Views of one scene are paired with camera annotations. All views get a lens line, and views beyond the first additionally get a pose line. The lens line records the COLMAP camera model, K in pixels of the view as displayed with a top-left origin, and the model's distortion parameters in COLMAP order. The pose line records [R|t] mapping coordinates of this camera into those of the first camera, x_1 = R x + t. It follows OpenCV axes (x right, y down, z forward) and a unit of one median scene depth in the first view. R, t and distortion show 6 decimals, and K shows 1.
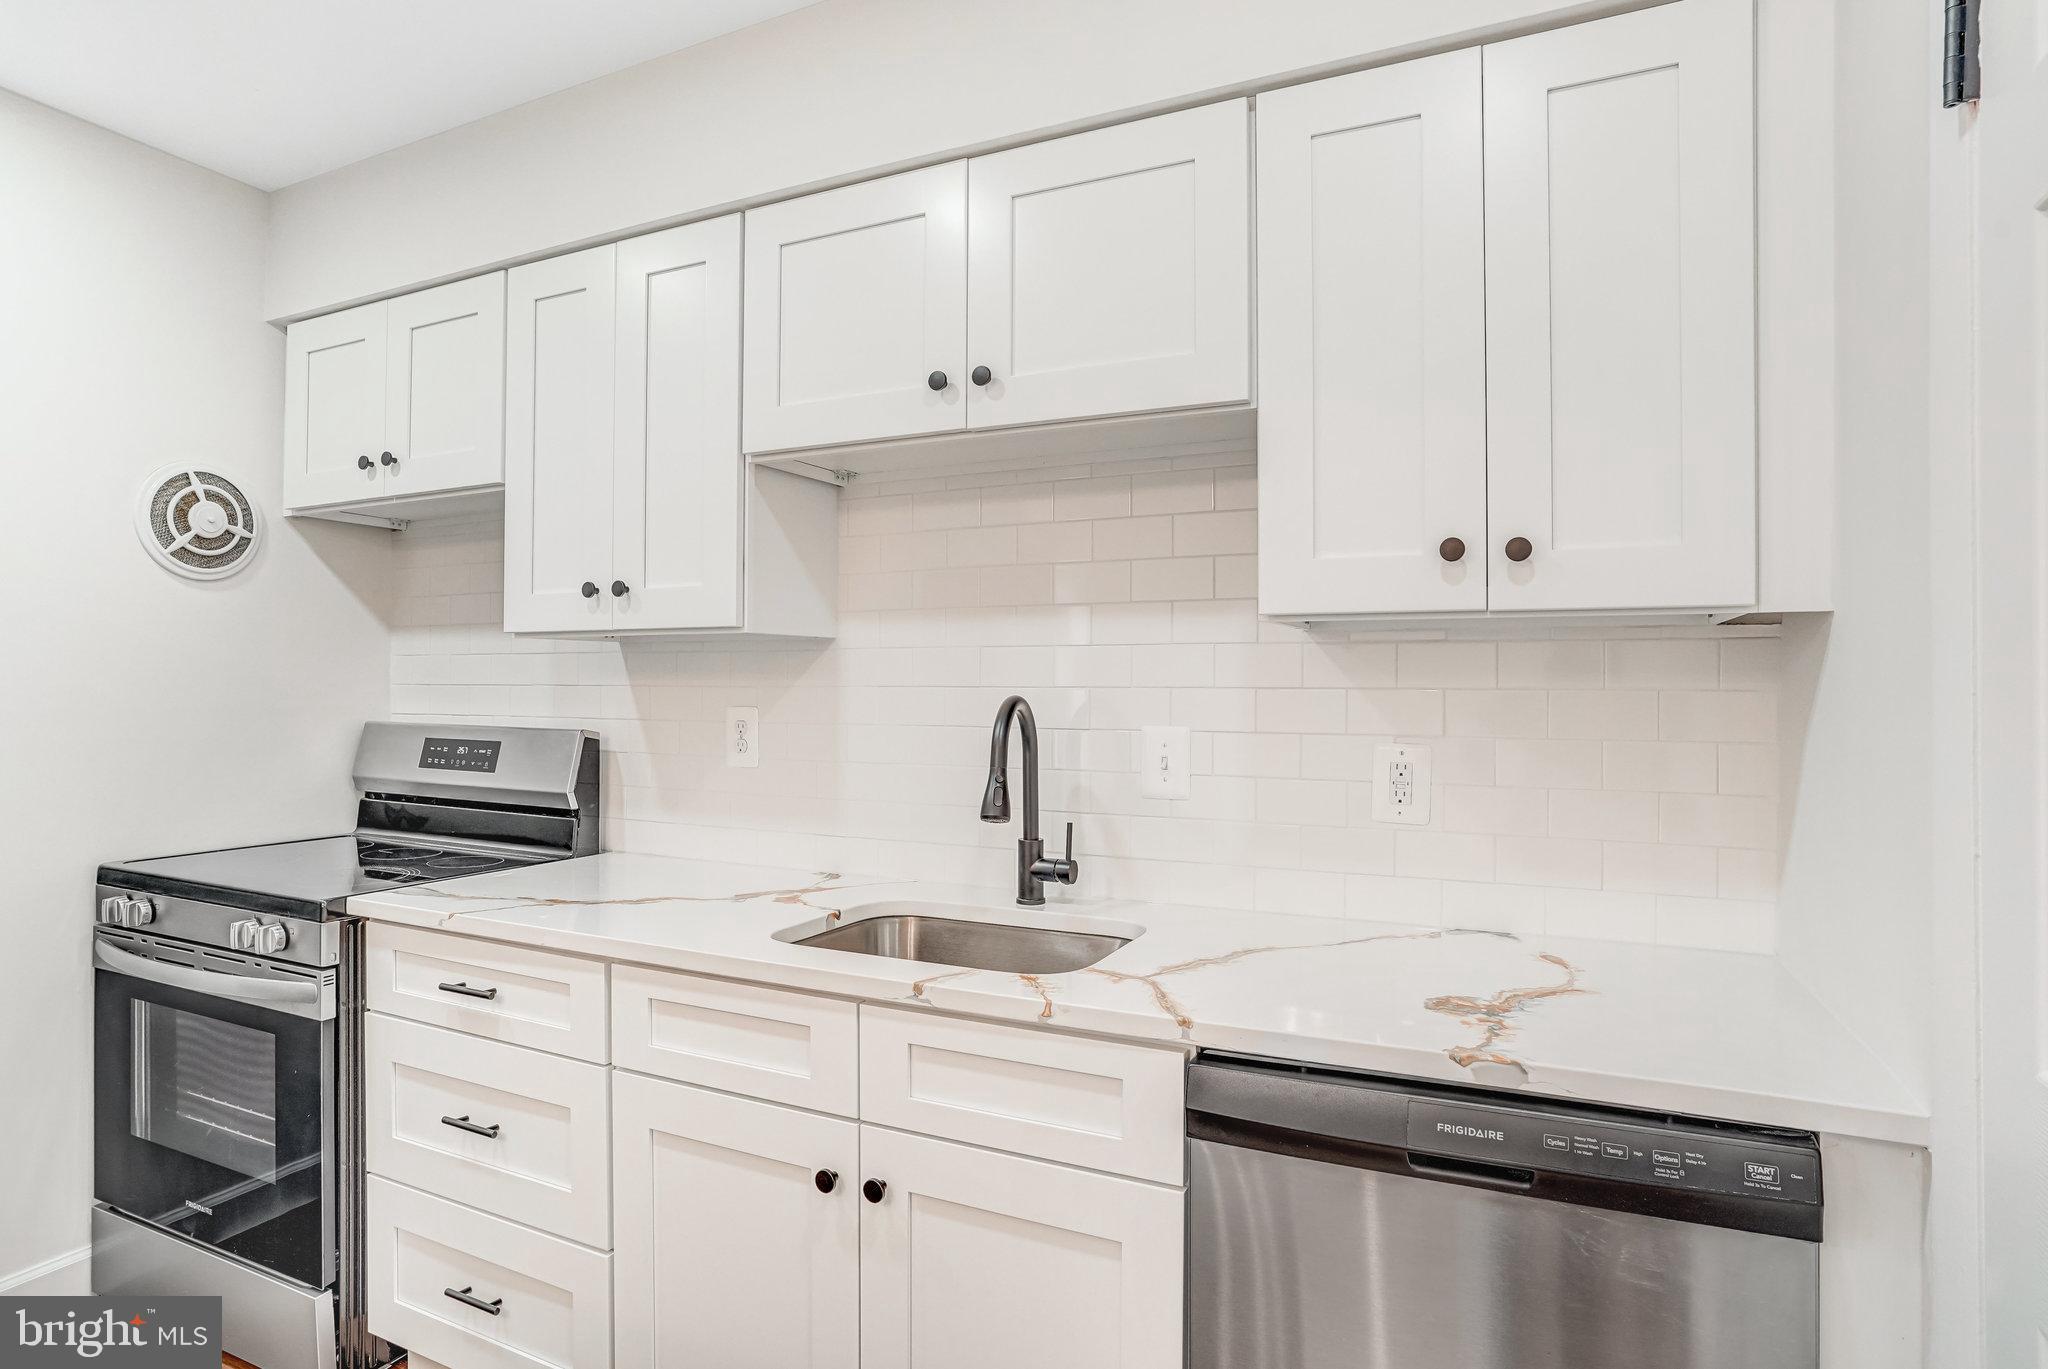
lens RADIAL K [[1081.3, 0, 1024.0], [0, 1081.3, 684.5], [0, 0, 1]] dist [-0.031040, 0.000027]
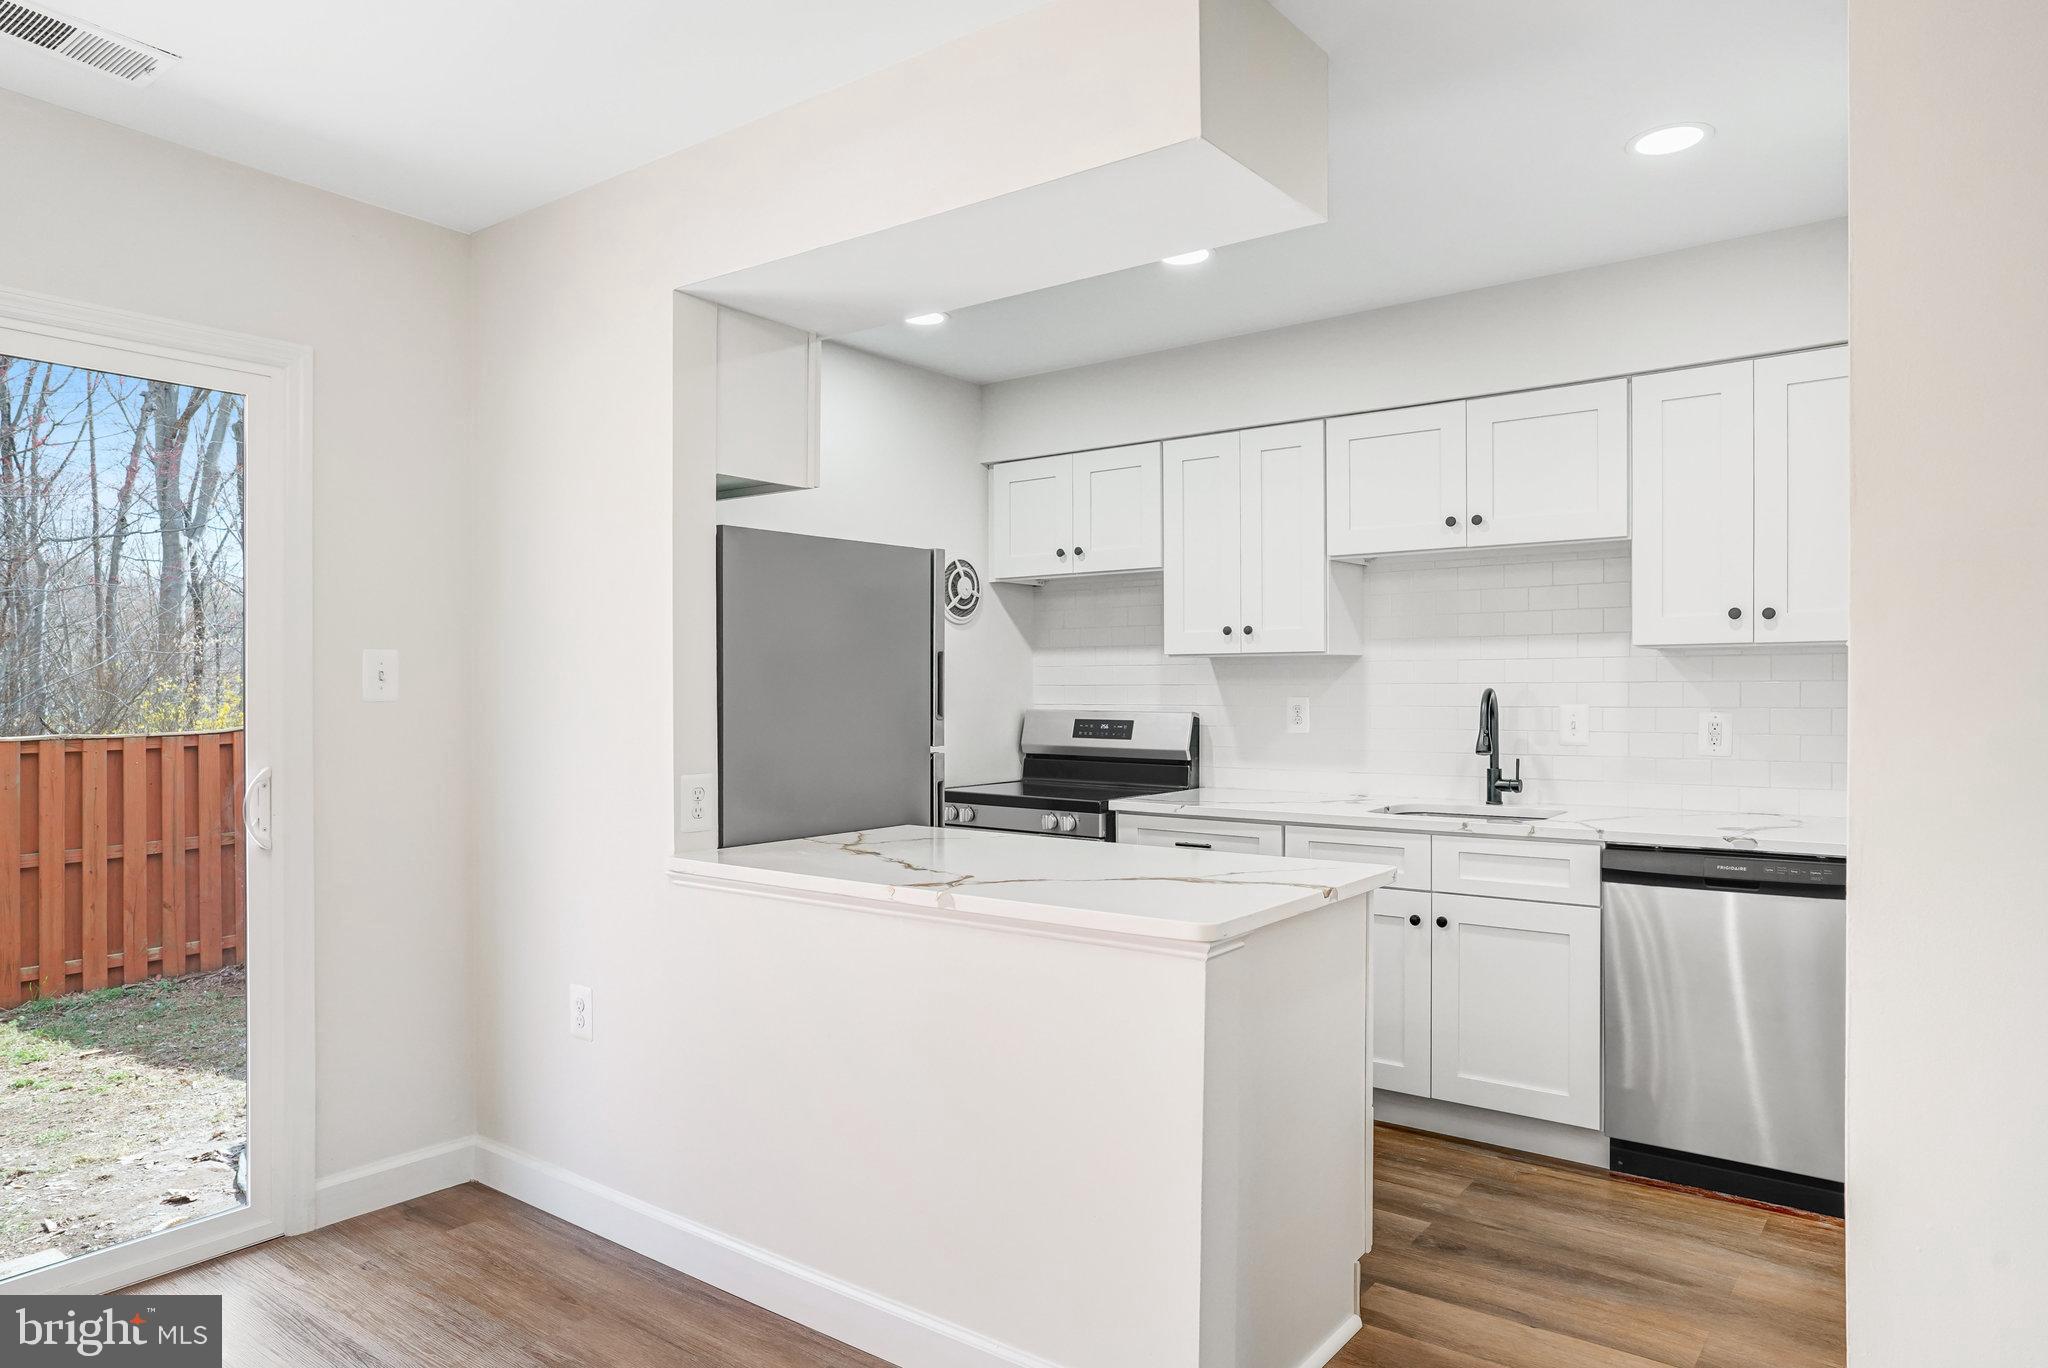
lens RADIAL K [[1404.9, 0, 1025.7], [0, 1404.9, 715.8], [0, 0, 1]] dist [0.000857, -0.000937]
pose [[0.986245, -0.005812, -0.165187, -0.334607], [0.009568, 0.999713, 0.021951, -0.002259], [0.165012, -0.023229, 0.986018, -1.271101]]
